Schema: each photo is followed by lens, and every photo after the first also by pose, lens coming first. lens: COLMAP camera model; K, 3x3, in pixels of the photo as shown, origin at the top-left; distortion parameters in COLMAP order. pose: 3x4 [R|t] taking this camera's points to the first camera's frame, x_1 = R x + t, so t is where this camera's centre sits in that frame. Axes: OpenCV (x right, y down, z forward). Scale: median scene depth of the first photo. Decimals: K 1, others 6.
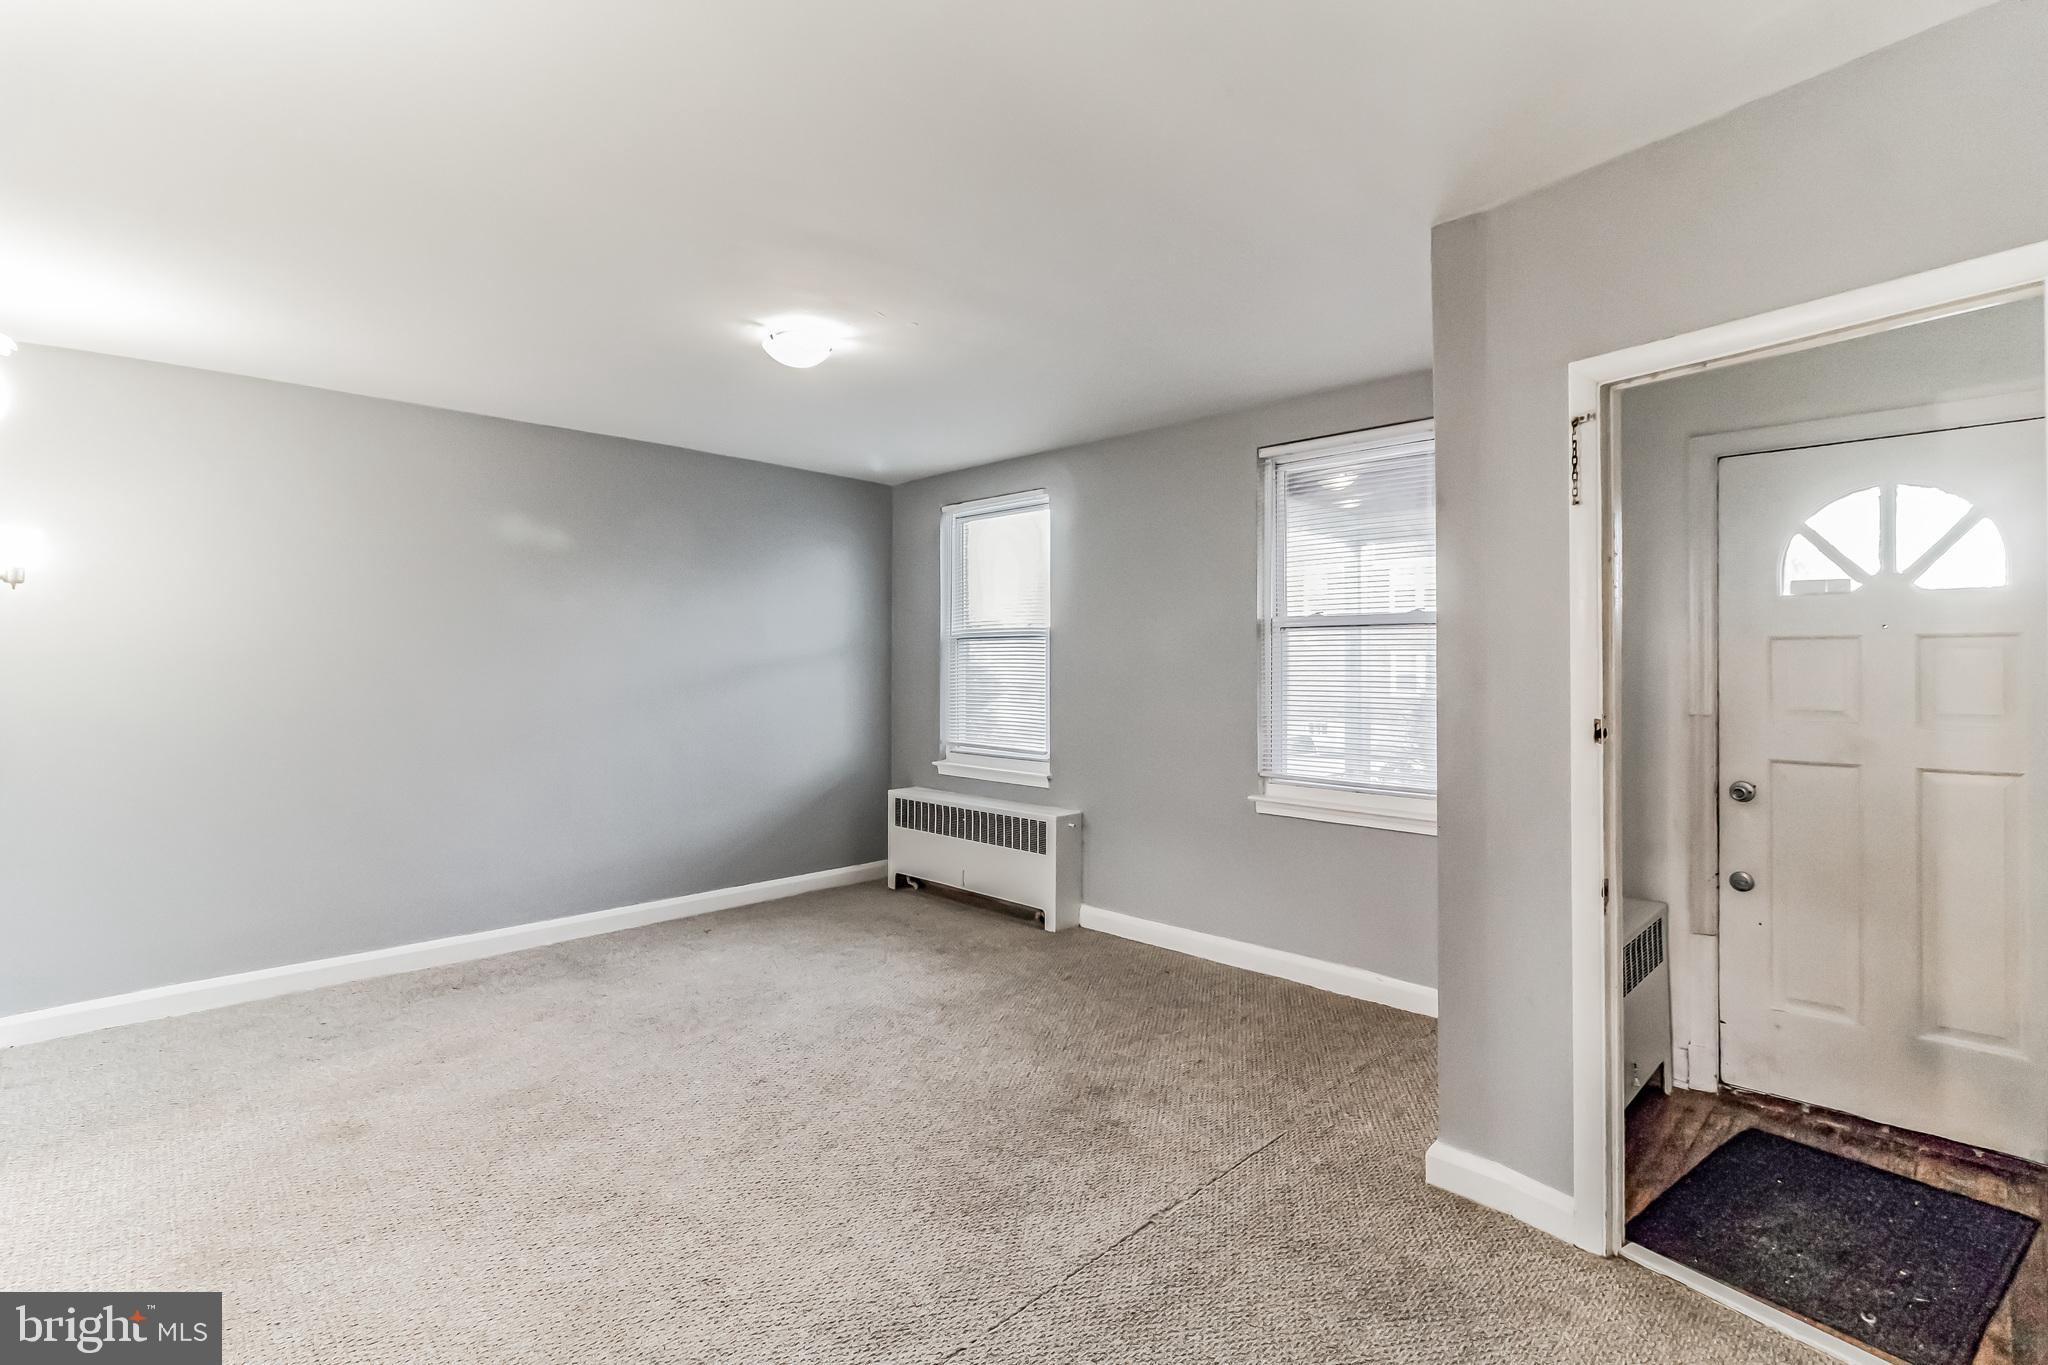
lens RADIAL K [[970.9, 0, 1024.0], [0, 970.9, 682.5], [0, 0, 1]] dist [0.000134, 0.000049]
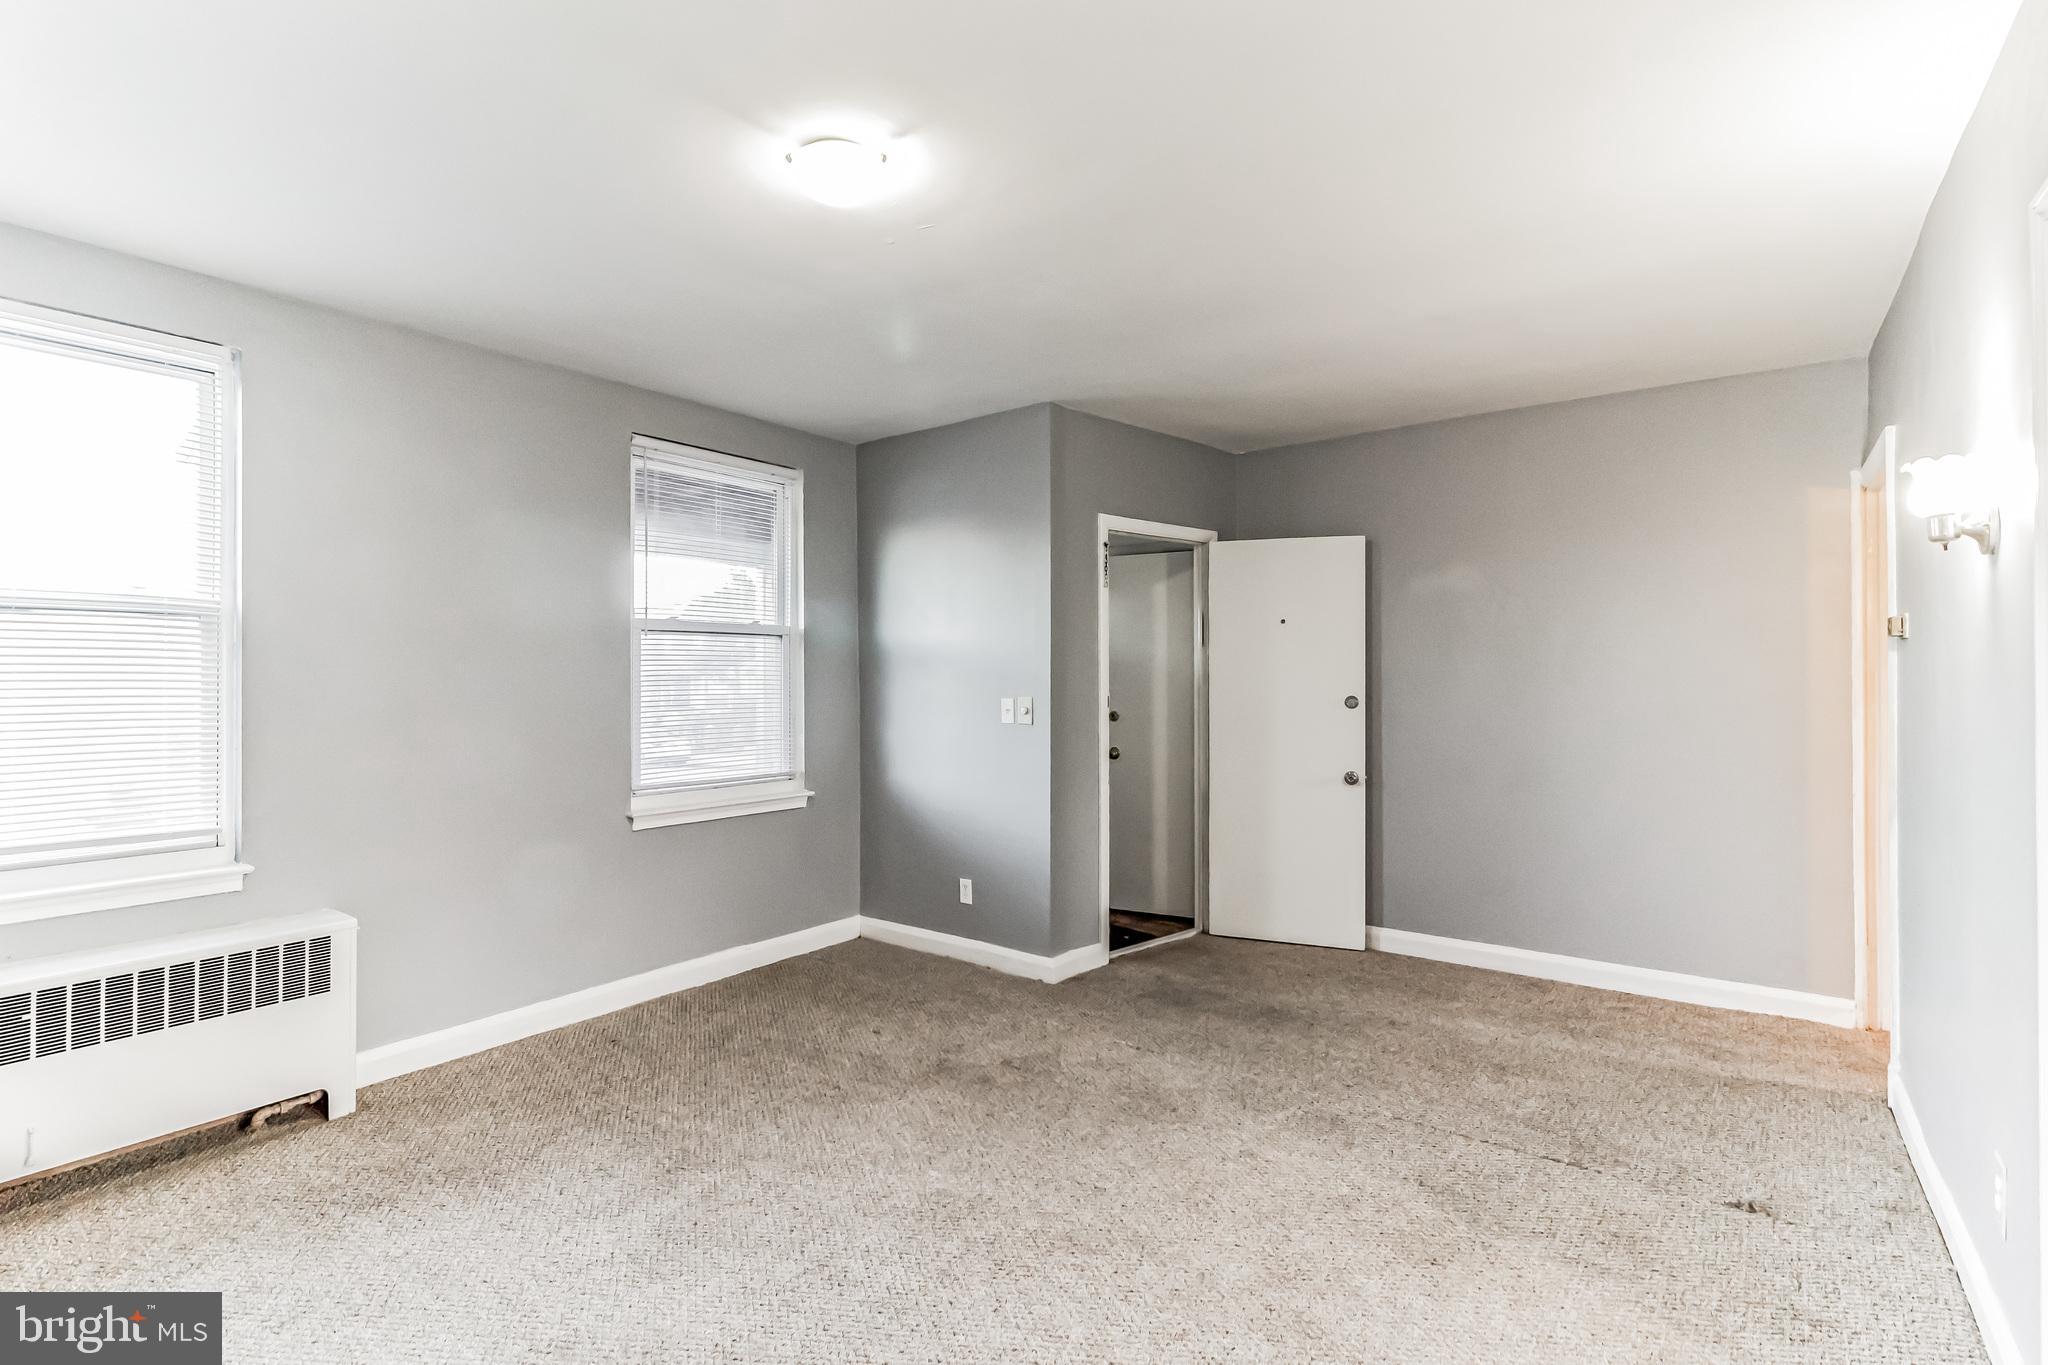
lens RADIAL K [[927.6, 0, 1016.2], [0, 927.6, 670.6], [0, 0, 1]] dist [-0.002659, -0.000397]
pose [[-0.123909, -0.002475, 0.992291, -0.743782], [0.019511, 0.999797, 0.004930, -0.015416], [-0.992102, 0.019972, -0.123835, 0.824780]]
